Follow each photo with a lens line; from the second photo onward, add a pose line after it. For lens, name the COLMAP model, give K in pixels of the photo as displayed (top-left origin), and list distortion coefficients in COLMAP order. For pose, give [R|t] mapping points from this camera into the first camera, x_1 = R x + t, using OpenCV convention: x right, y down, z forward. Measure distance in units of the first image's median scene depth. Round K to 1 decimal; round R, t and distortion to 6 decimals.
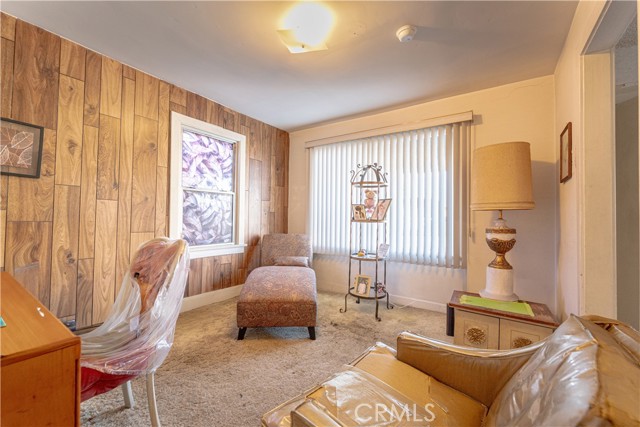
lens RADIAL K [[255.6, 0, 317.3], [0, 255.6, 215.0], [0, 0, 1]] dist [-0.001254, -0.000414]
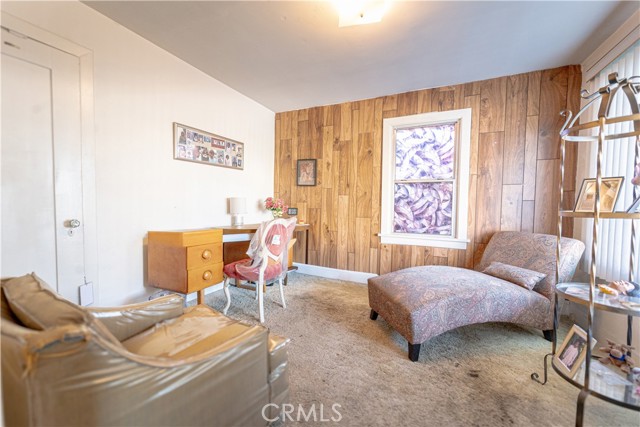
lens RADIAL K [[255.6, 0, 317.3], [0, 255.6, 215.0], [0, 0, 1]] dist [-0.001254, -0.000414]
pose [[0.174457, 0.029878, -0.984211, 0.527222], [-0.001012, 0.999544, 0.030164, 0.010623], [0.984664, -0.004266, 0.174407, 0.434714]]
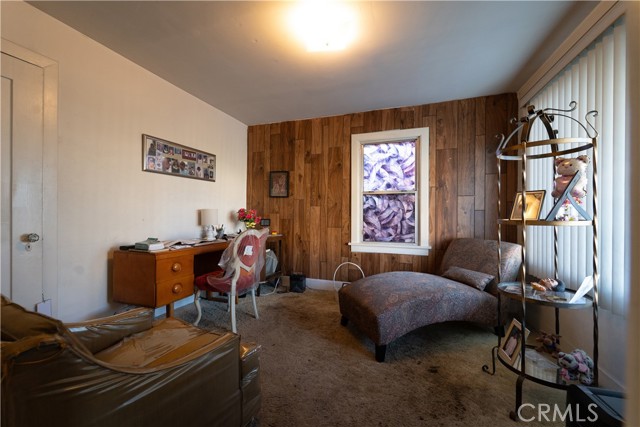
lens RADIAL K [[255.6, 0, 317.3], [0, 255.6, 215.0], [0, 0, 1]] dist [-0.001254, -0.000414]
pose [[0.271812, -0.012140, -0.962274, 0.562192], [0.008582, 0.999911, -0.010191, 0.009446], [0.962312, -0.005488, 0.271892, 0.437277]]
